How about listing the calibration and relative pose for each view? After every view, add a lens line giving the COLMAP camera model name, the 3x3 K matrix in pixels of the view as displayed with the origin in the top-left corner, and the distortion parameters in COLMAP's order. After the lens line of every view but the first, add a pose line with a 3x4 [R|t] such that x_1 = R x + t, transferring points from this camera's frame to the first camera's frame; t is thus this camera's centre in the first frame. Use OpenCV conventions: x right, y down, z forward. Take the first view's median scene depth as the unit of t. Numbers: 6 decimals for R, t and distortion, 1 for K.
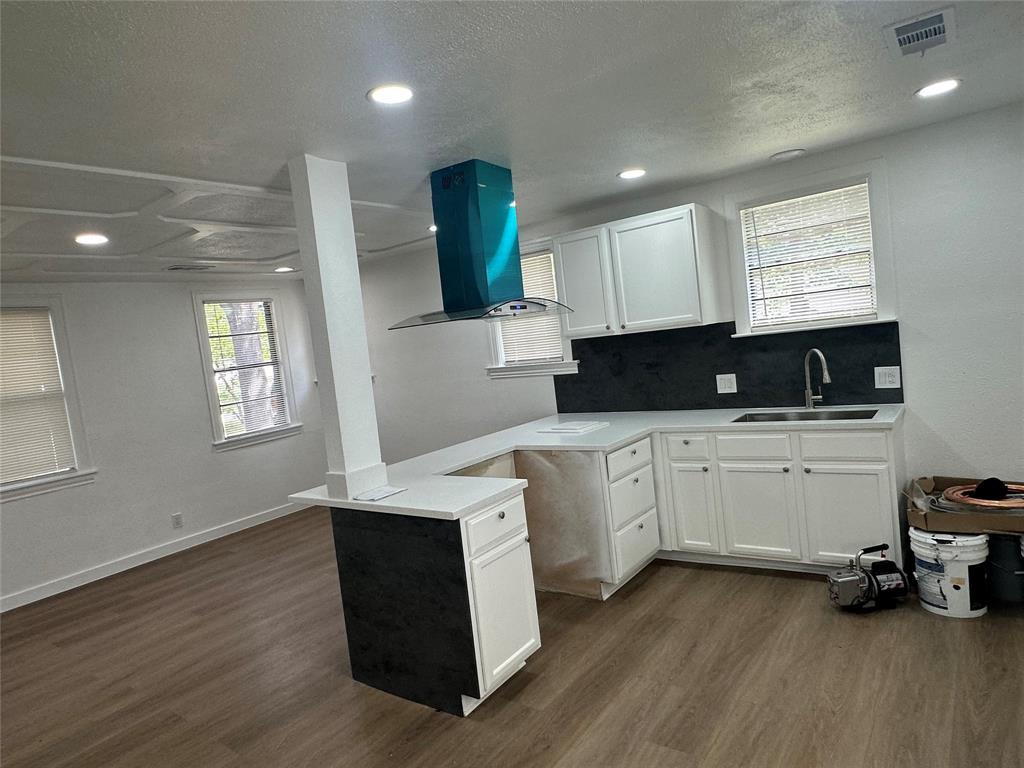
lens RADIAL K [[631.0, 0, 510.2], [0, 631.0, 392.9], [0, 0, 1]] dist [-0.009088, 0.001947]
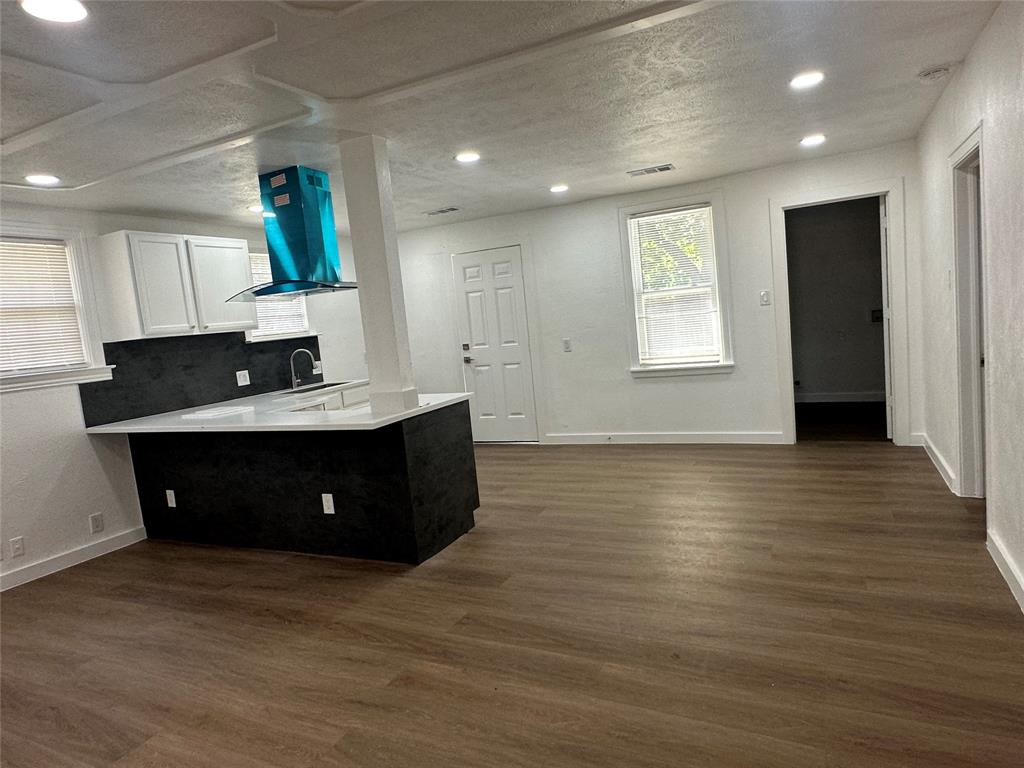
lens RADIAL K [[631.0, 0, 510.2], [0, 631.0, 392.9], [0, 0, 1]] dist [-0.009088, 0.001947]
pose [[-0.177674, 0.018941, 0.983907, -1.051114], [0.202427, 0.979137, 0.017705, 0.105034], [-0.963045, 0.202315, -0.177801, 0.700731]]
